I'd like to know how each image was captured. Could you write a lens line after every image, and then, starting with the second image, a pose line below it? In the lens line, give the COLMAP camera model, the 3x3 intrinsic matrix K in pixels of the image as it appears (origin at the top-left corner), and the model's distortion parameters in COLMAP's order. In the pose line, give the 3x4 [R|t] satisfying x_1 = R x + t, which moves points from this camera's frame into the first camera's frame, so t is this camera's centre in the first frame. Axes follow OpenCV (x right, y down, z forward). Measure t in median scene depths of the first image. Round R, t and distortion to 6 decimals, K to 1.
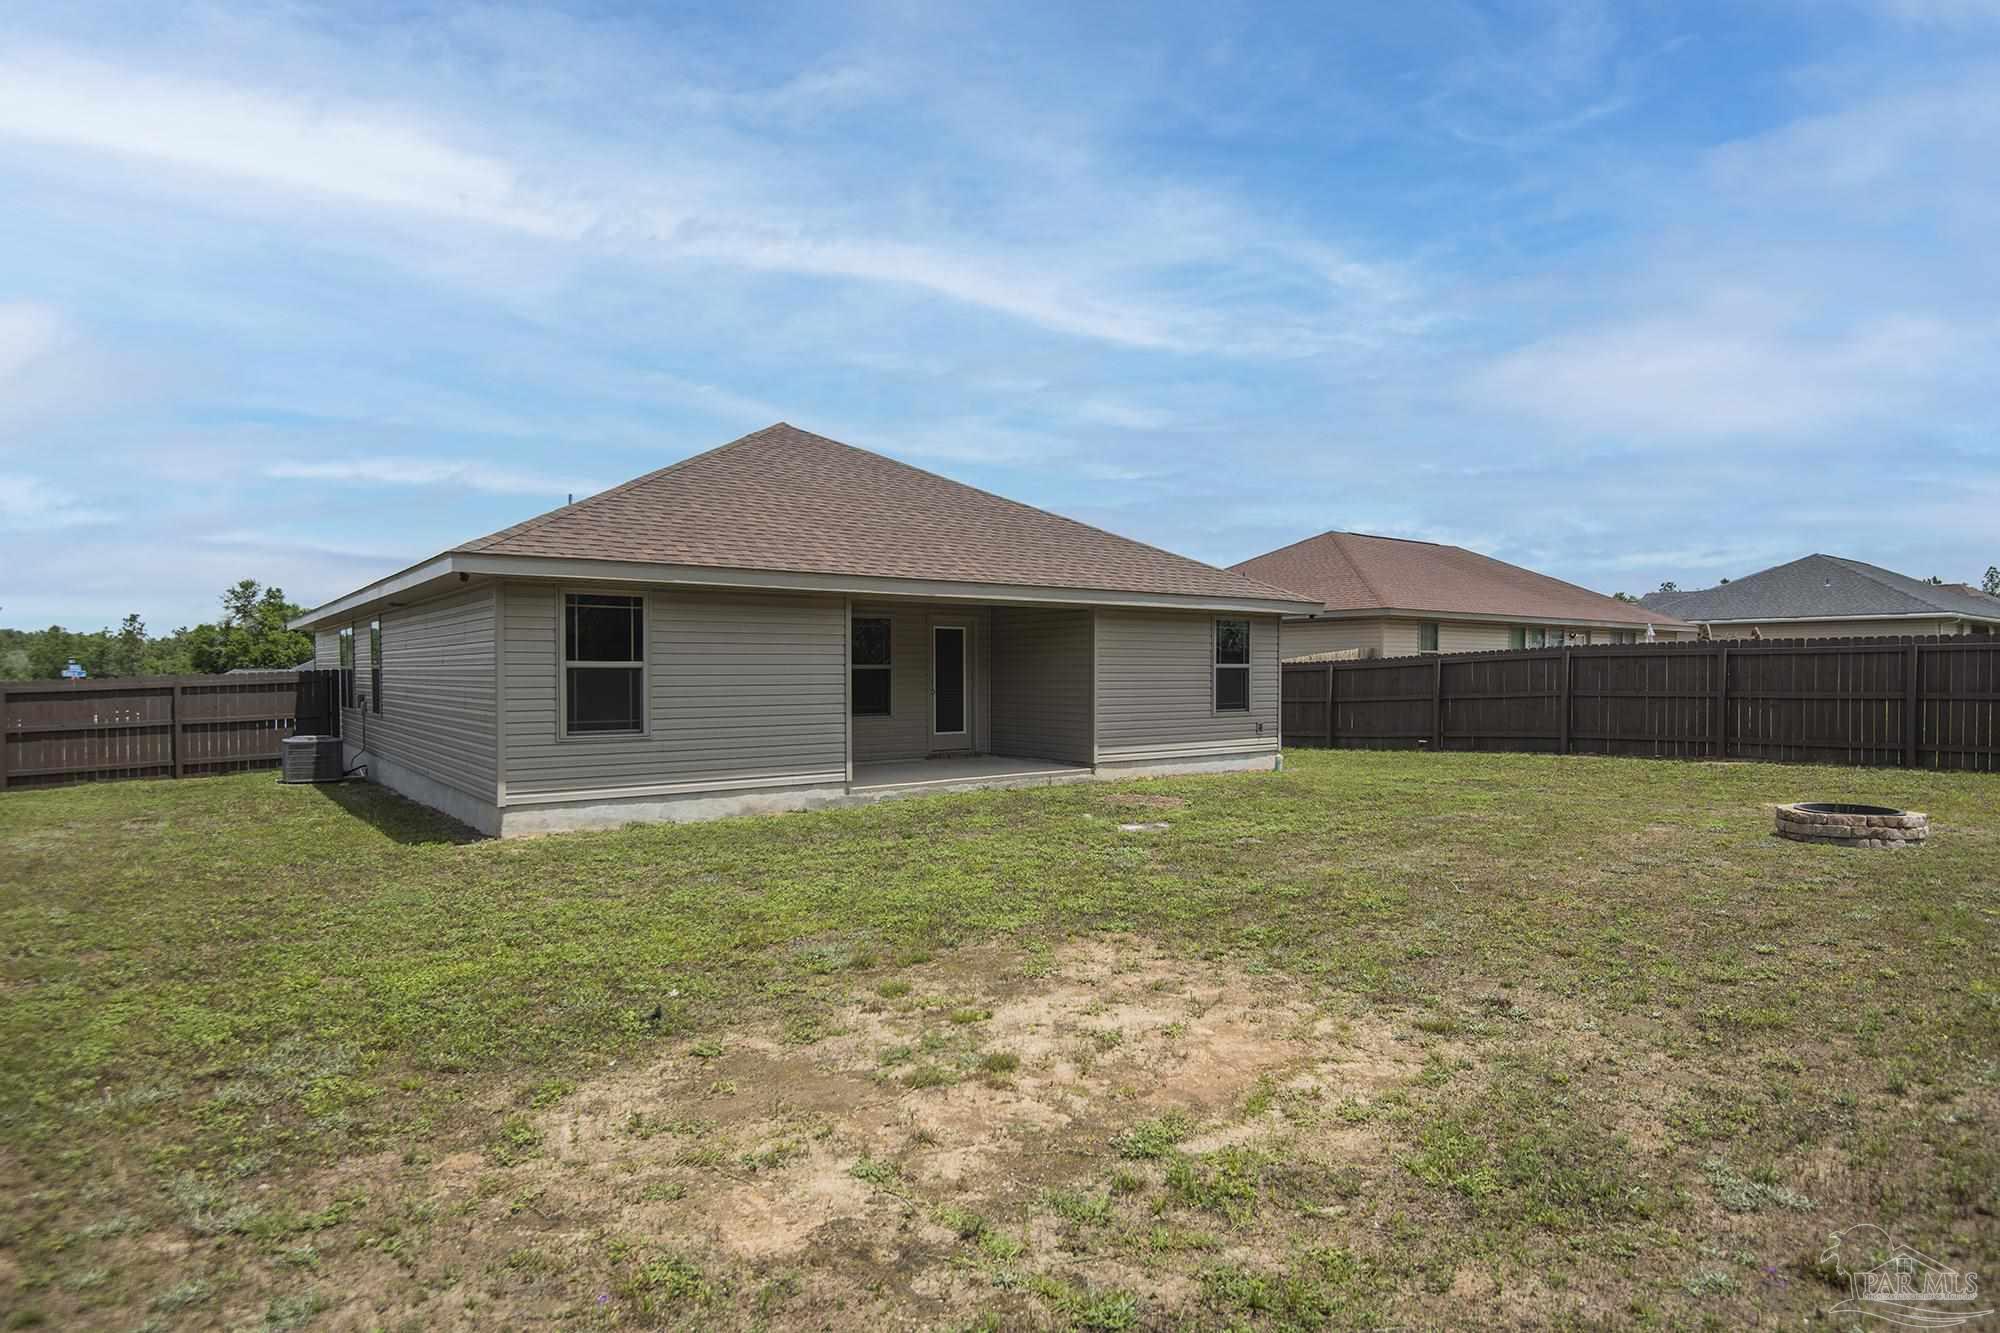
lens RADIAL K [[1089.1, 0, 1012.1], [0, 1089.1, 655.4], [0, 0, 1]] dist [0.003566, -0.000981]
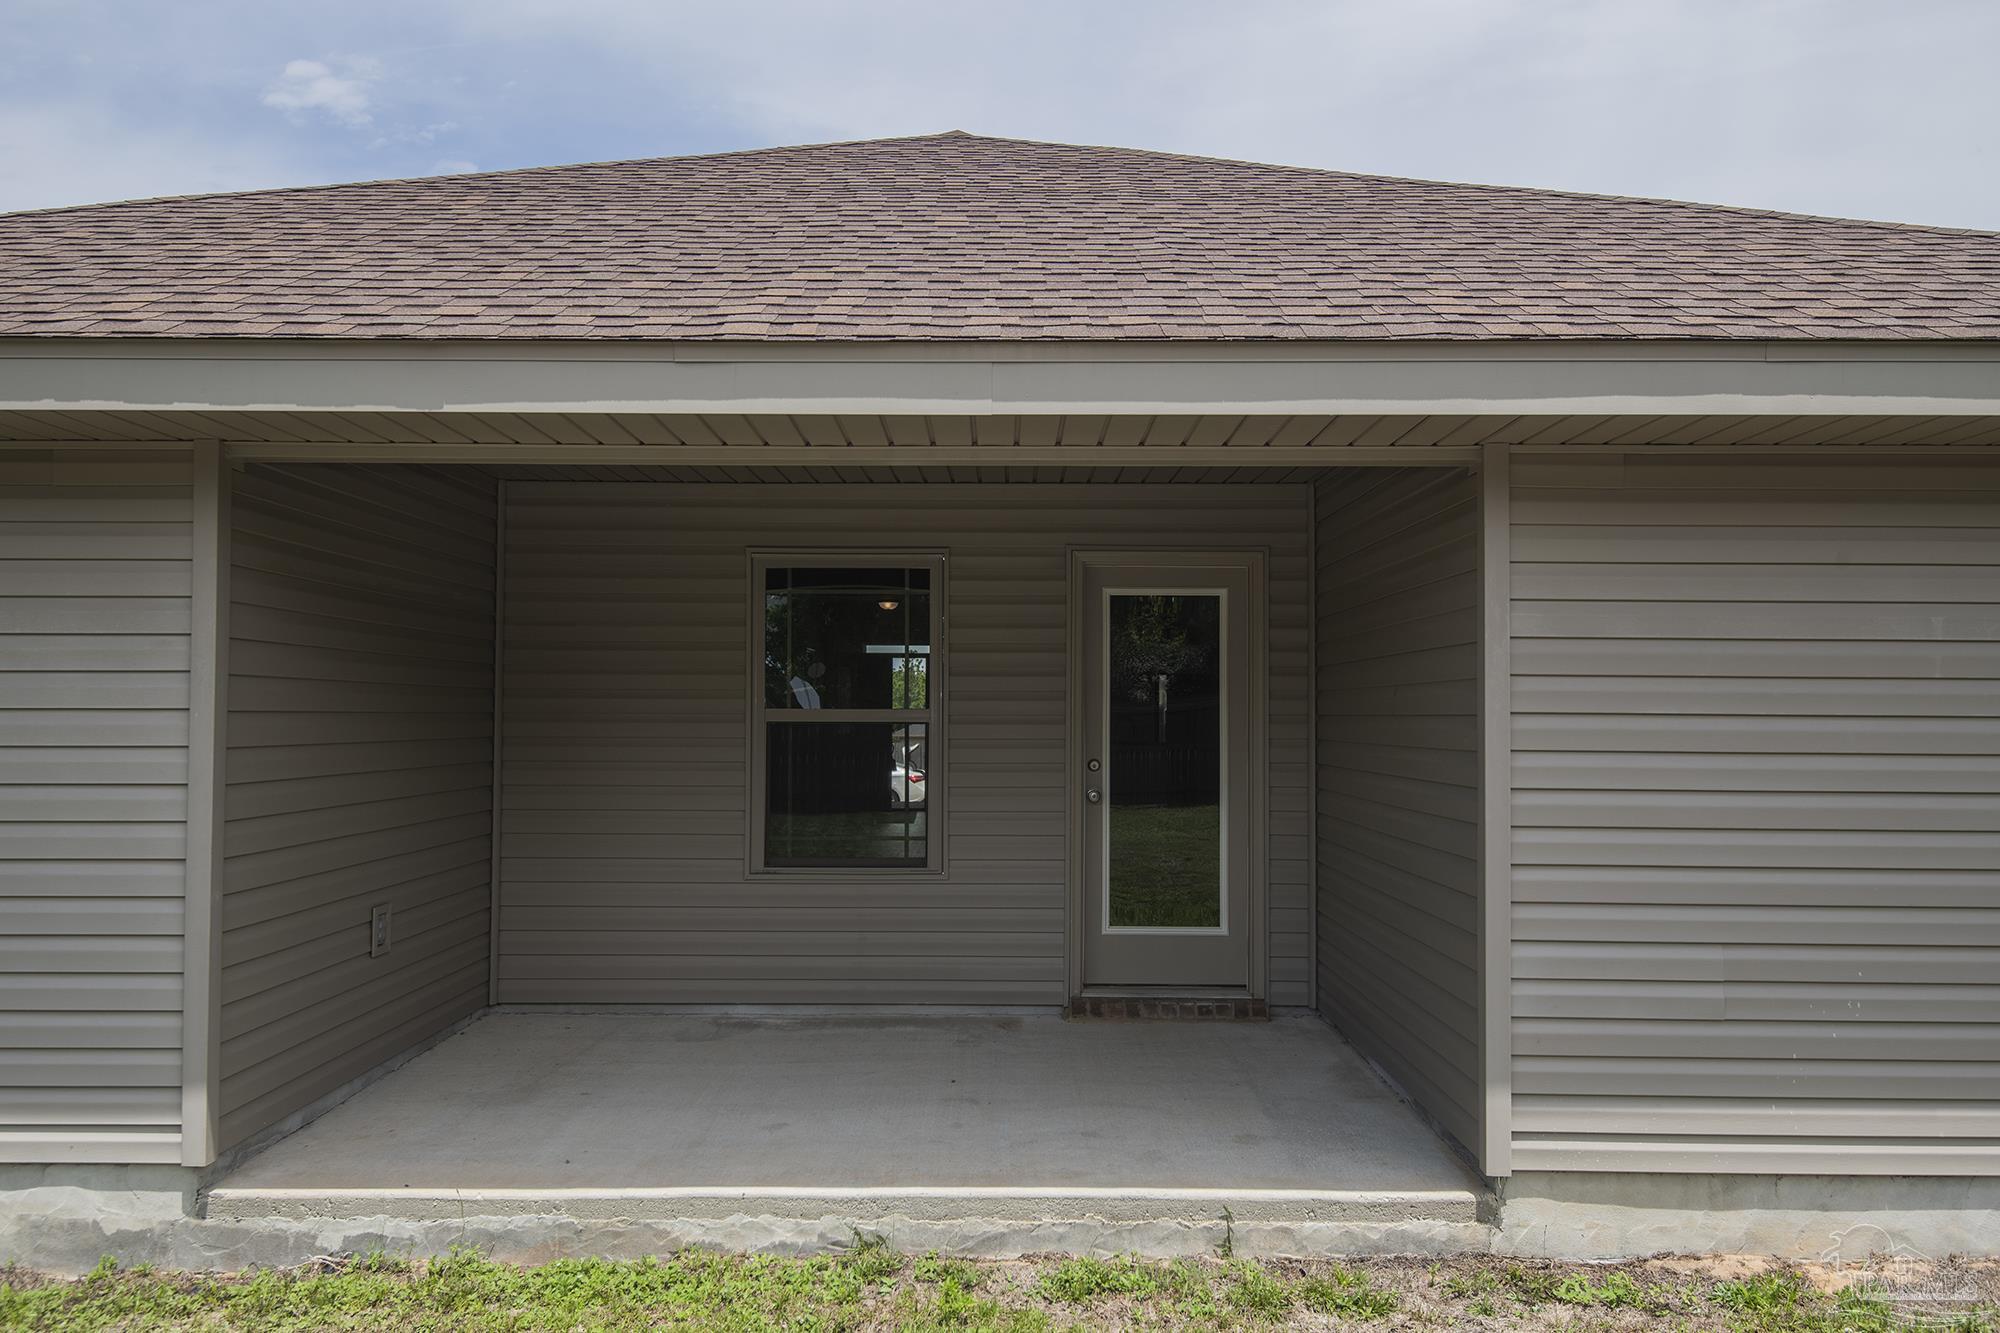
lens RADIAL K [[1452.8, 0, 1035.3], [0, 1452.8, 695.0], [0, 0, 1]] dist [0.020083, -0.006234]
pose [[0.787314, -0.001166, -0.616551, 0.182009], [0.003567, 0.999990, 0.002663, 0.004229], [0.616542, -0.004296, 0.787310, 0.719098]]
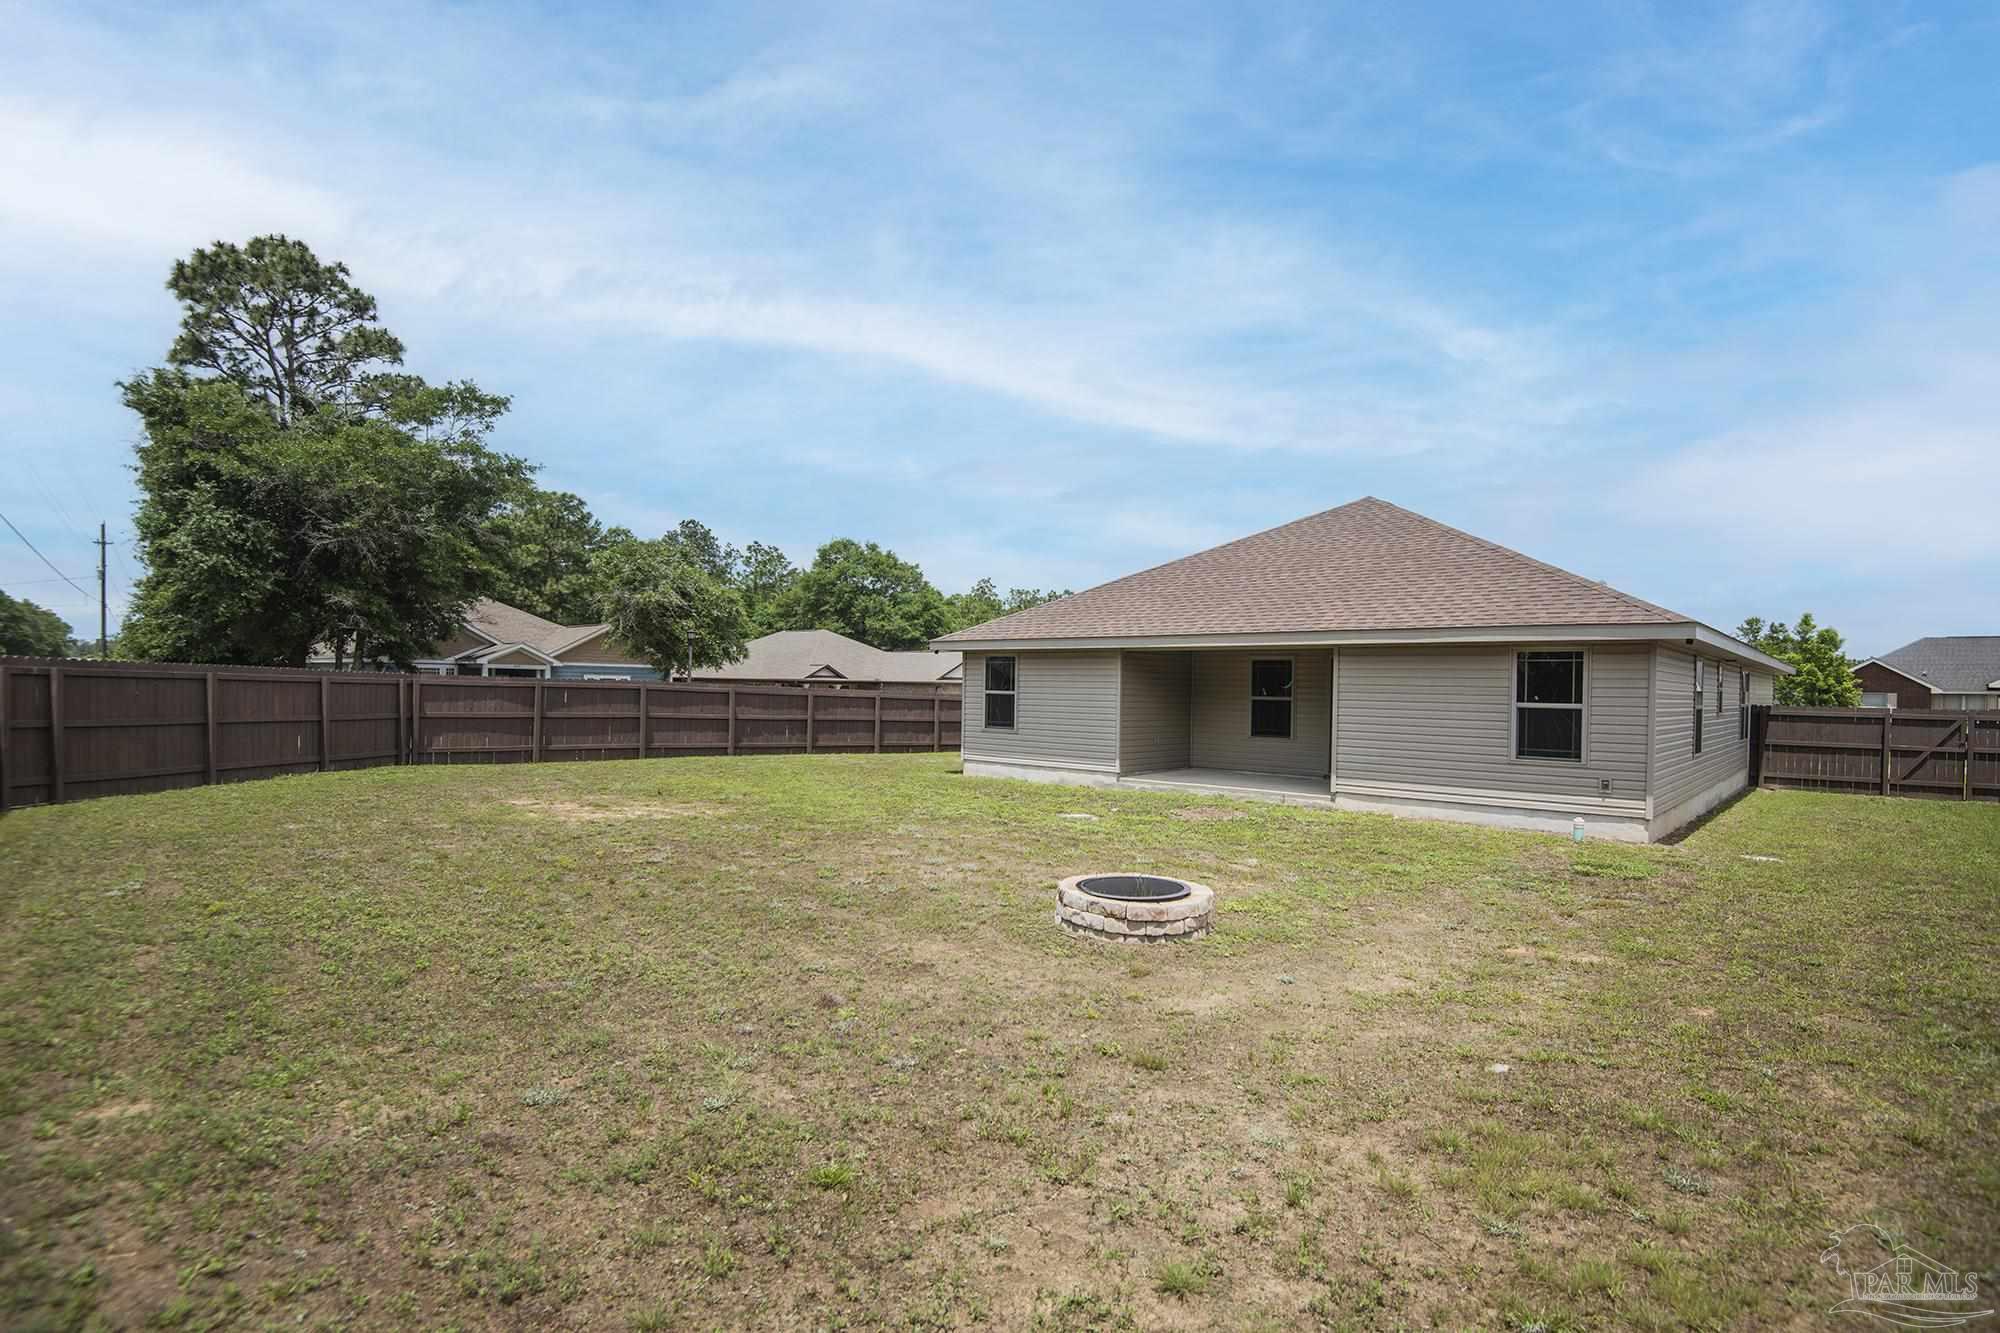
lens RADIAL K [[945.1, 0, 1002.8], [0, 945.1, 679.3], [0, 0, 1]] dist [0.001837, -0.012427]
pose [[0.200512, -0.000544, -0.979691, 0.925754], [-0.004119, 0.999991, -0.001399, -0.009320], [0.979683, 0.004316, 0.200508, 0.491977]]
